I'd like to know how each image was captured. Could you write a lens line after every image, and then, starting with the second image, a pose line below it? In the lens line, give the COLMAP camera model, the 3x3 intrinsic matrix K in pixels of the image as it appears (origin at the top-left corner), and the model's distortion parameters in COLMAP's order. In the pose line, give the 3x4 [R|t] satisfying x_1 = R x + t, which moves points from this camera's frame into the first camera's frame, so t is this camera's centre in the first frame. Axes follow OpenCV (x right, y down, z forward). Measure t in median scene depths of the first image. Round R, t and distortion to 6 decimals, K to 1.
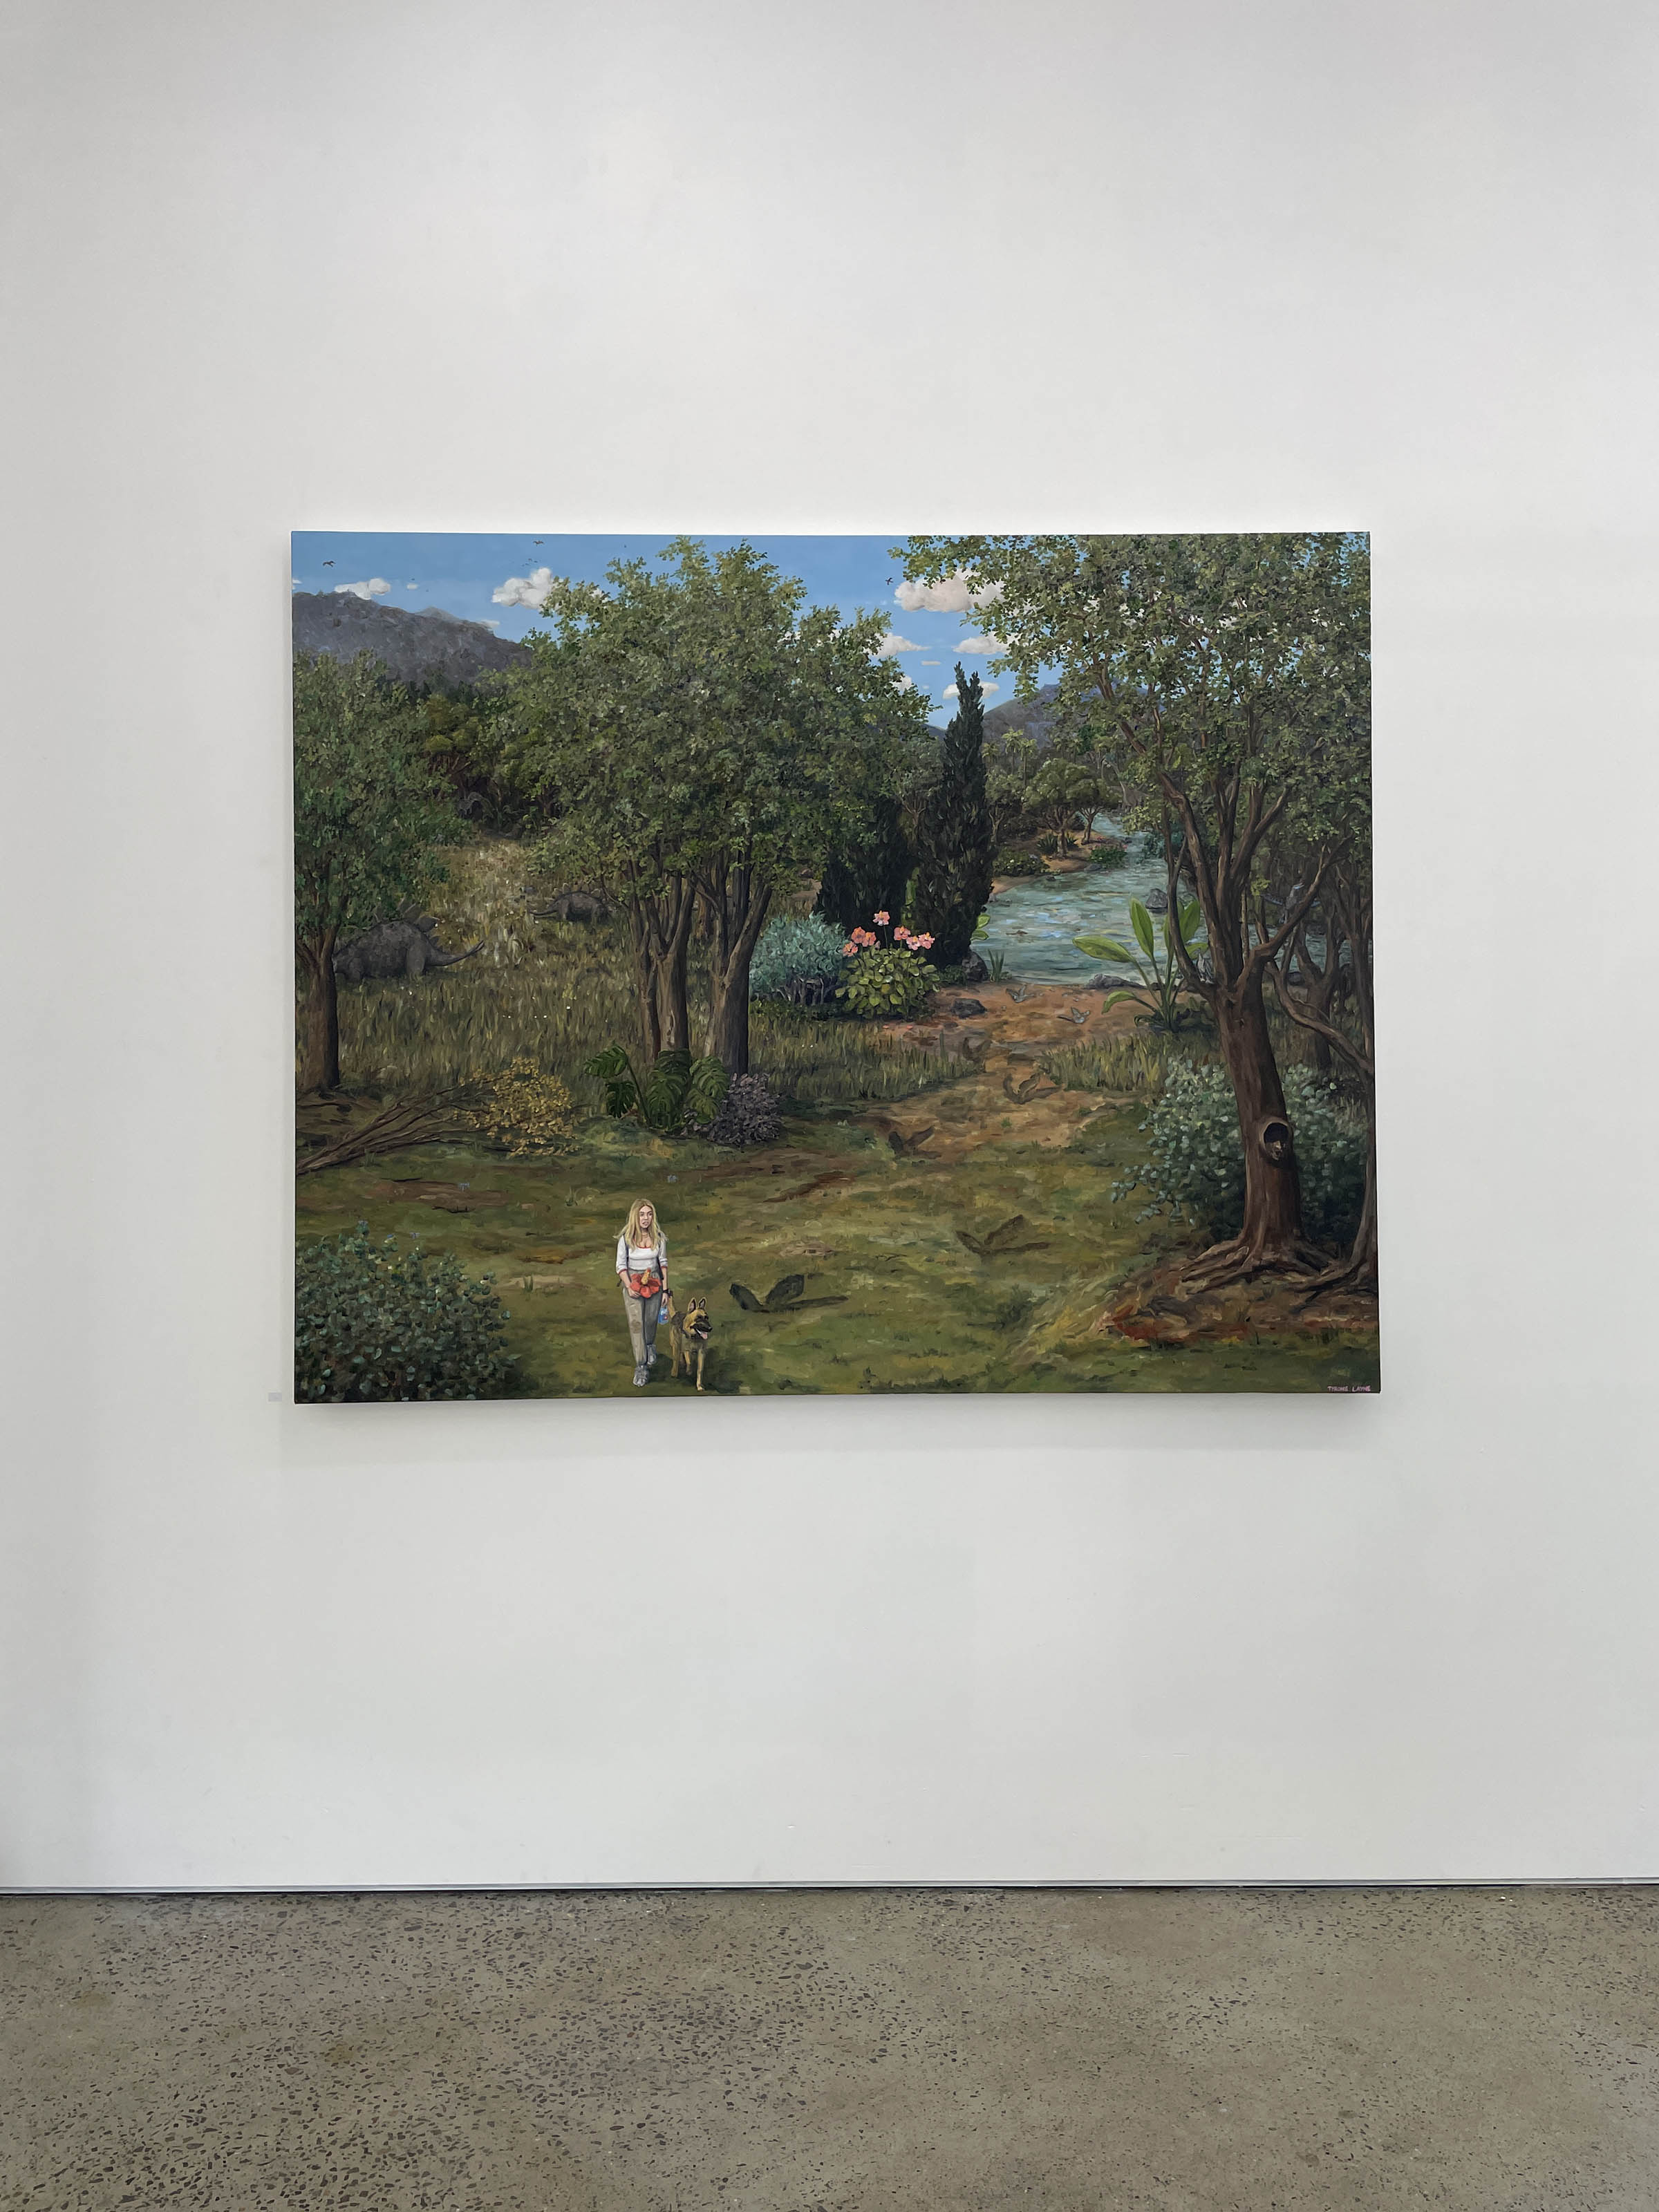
lens RADIAL K [[1685.0, 0, 847.4], [0, 1685.0, 1116.7], [0, 0, 1]] dist [0.093195, -0.135939]
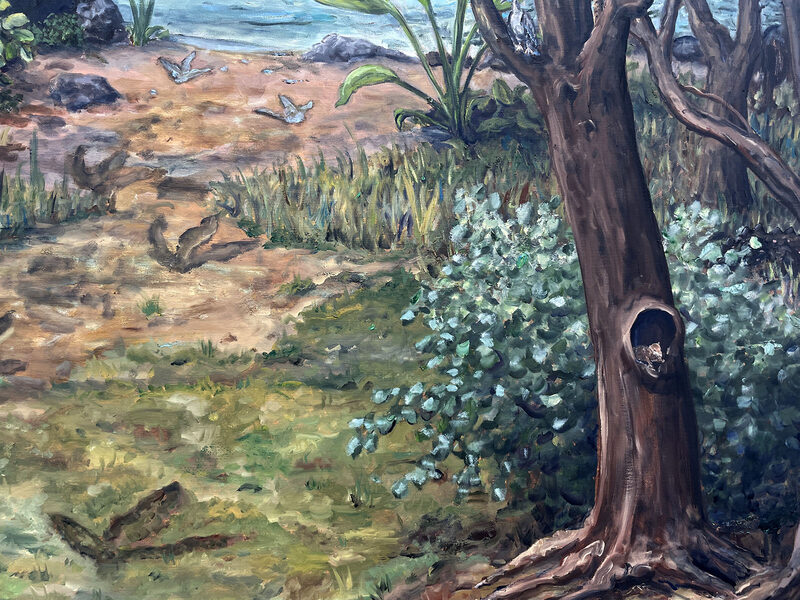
lens RADIAL K [[609.4, 0, 388.3], [0, 609.4, 264.3], [0, 0, 1]] dist [0.093195, -0.135939]
pose [[0.999971, 0.006637, 0.003675, 0.167795], [-0.006553, 0.999725, -0.022521, -0.005900], [-0.003824, 0.022496, 0.999740, 0.805026]]
